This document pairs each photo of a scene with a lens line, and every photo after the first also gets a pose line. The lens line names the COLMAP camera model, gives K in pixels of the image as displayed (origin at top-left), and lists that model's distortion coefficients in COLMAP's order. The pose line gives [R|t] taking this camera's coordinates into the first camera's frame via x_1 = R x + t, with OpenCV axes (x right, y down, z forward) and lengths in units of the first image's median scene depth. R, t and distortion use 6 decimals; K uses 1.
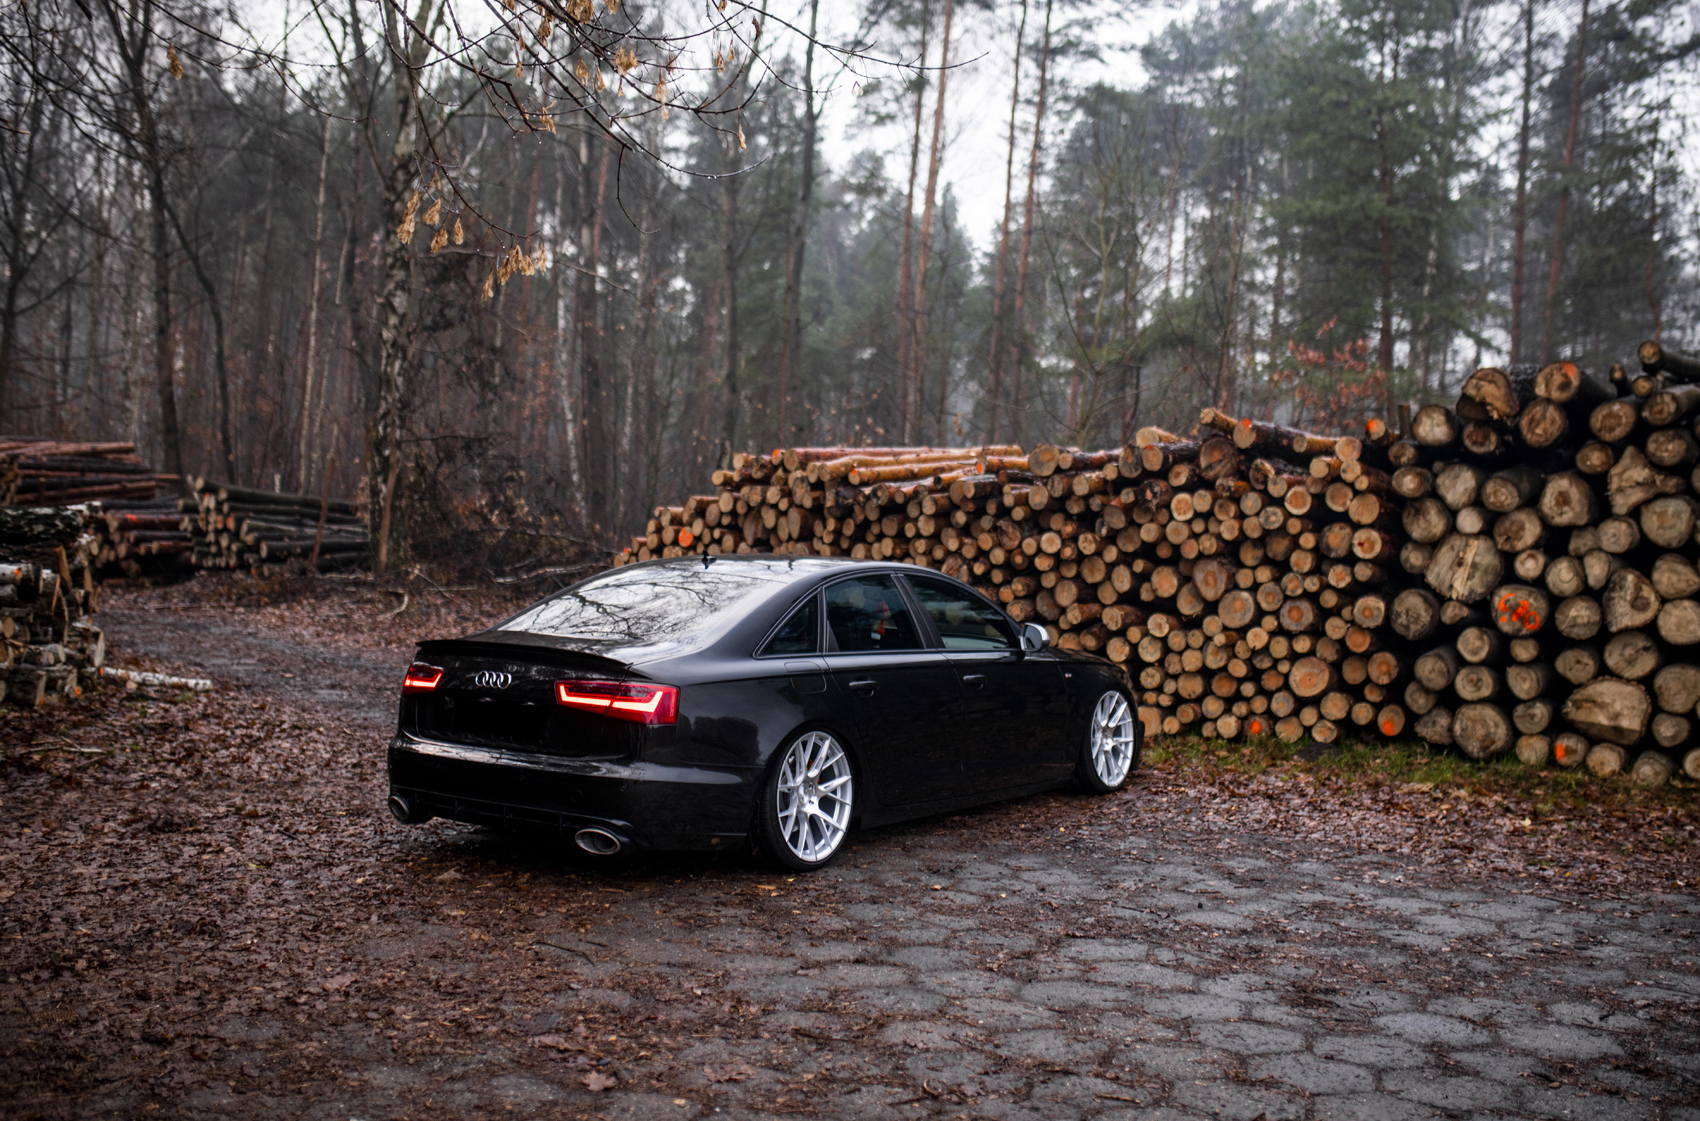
lens RADIAL K [[1687.4, 0, 880.9], [0, 1687.4, 557.6], [0, 0, 1]] dist [-0.077171, 0.121523]
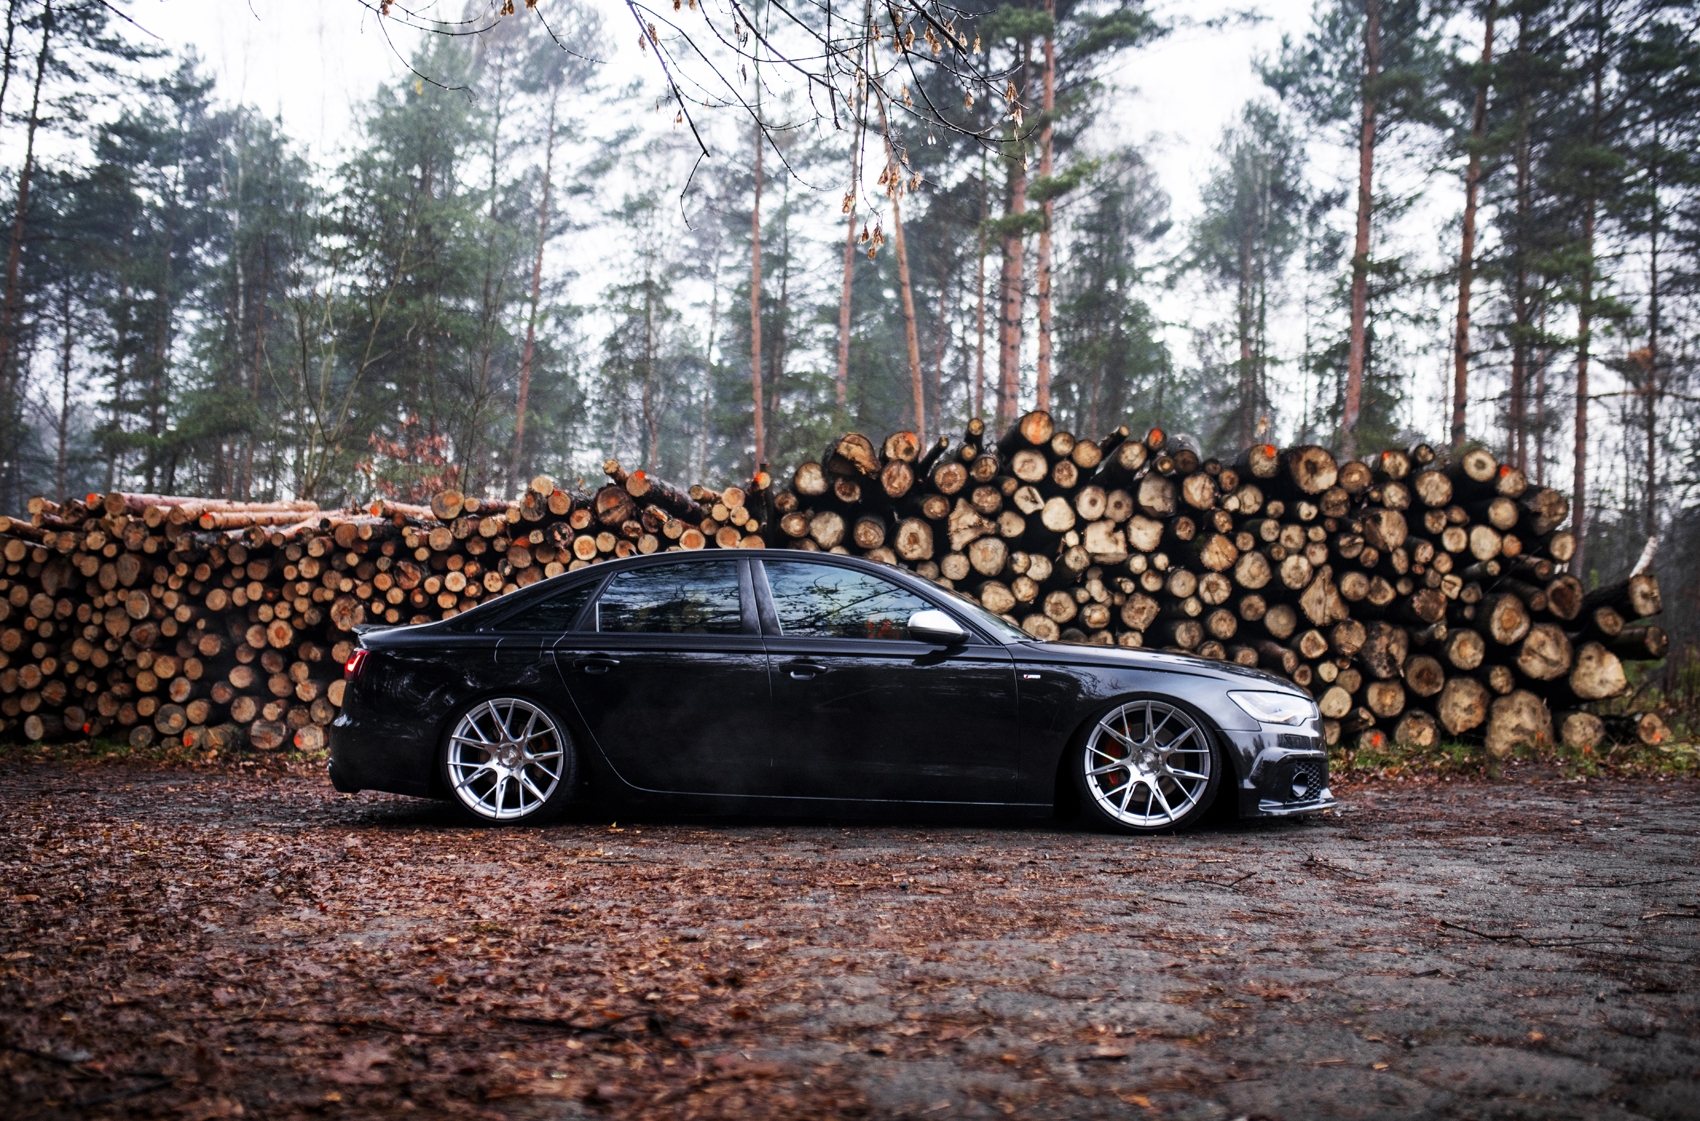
lens RADIAL K [[1675.8, 0, 834.4], [0, 1675.8, 560.4], [0, 0, 1]] dist [-0.071137, 0.106415]
pose [[0.805517, 0.014775, 0.592388, -0.337493], [0.025867, 0.997859, -0.060063, 0.048258], [-0.592007, 0.063705, 0.803411, 0.012771]]
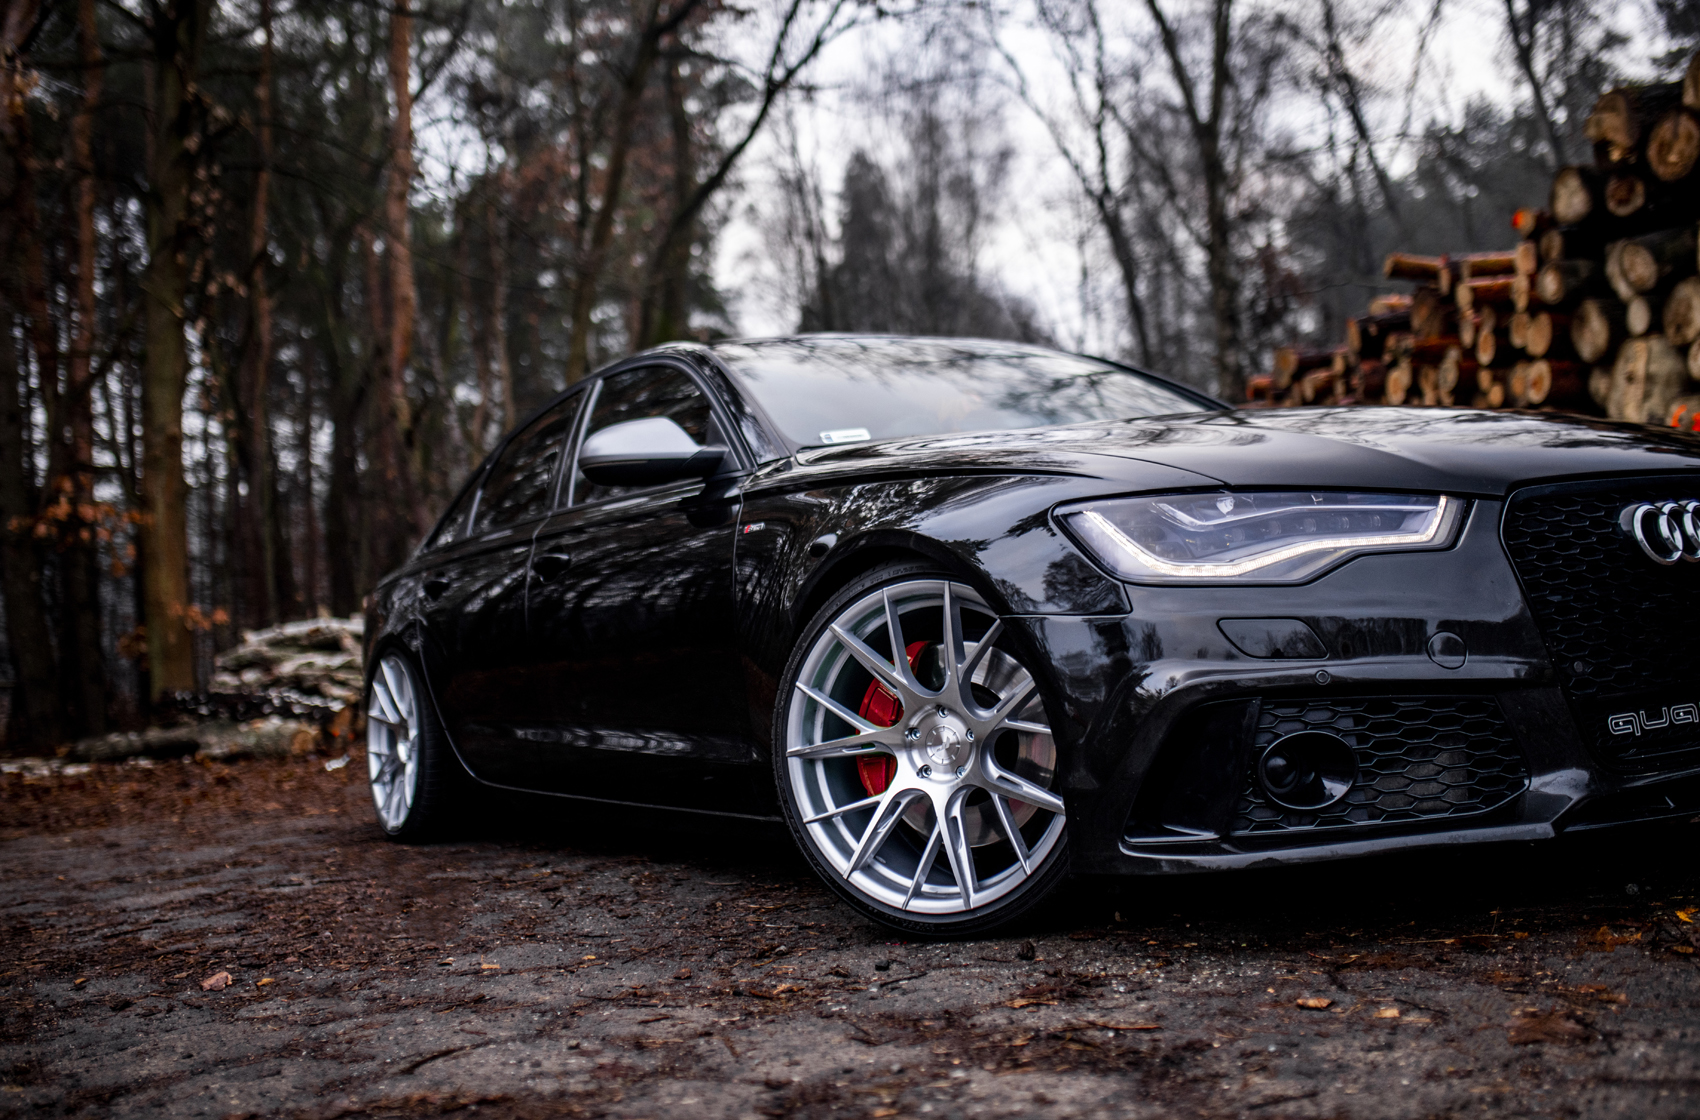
lens RADIAL K [[1675.8, 0, 834.4], [0, 1675.8, 559.9], [0, 0, 1]] dist [-0.071137, 0.106415]
pose [[0.713022, -0.139408, -0.687143, 0.504485], [0.099564, 0.990234, -0.097586, 0.097506], [0.694037, 0.001166, 0.719939, 0.255713]]
